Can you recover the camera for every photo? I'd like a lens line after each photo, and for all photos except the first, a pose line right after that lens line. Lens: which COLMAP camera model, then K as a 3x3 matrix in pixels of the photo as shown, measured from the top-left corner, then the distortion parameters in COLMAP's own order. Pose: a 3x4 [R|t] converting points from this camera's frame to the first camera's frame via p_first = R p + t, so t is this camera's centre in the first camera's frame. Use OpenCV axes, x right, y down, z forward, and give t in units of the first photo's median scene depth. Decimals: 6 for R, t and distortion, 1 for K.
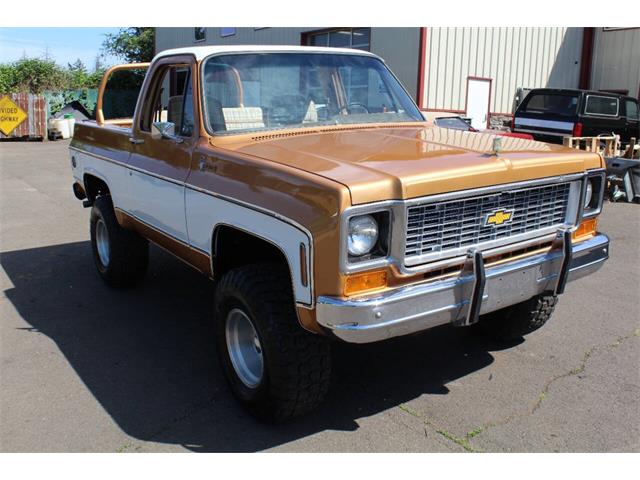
lens RADIAL K [[656.4, 0, 320.0], [0, 656.4, 240.0], [0, 0, 1]] dist [0.005335, -0.223611]
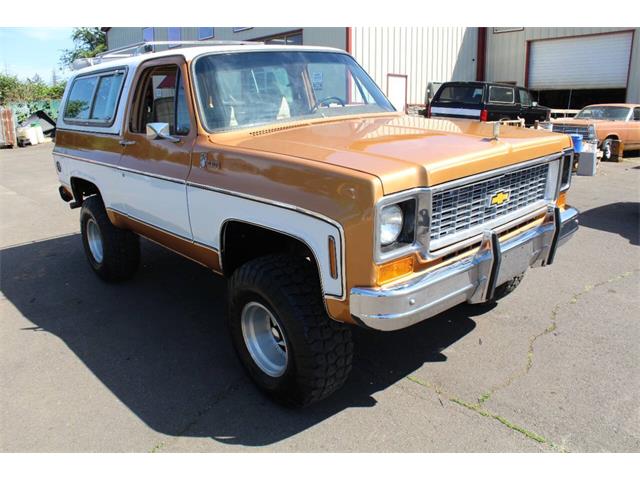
lens RADIAL K [[554.3, 0, 320.0], [0, 554.3, 240.0], [0, 0, 1]] dist [-0.111762, 0.052448]
pose [[0.991246, -0.067818, 0.113277, -0.106774], [0.063062, 0.996992, 0.045054, -0.021671], [-0.115992, -0.037516, 0.992541, 0.129284]]
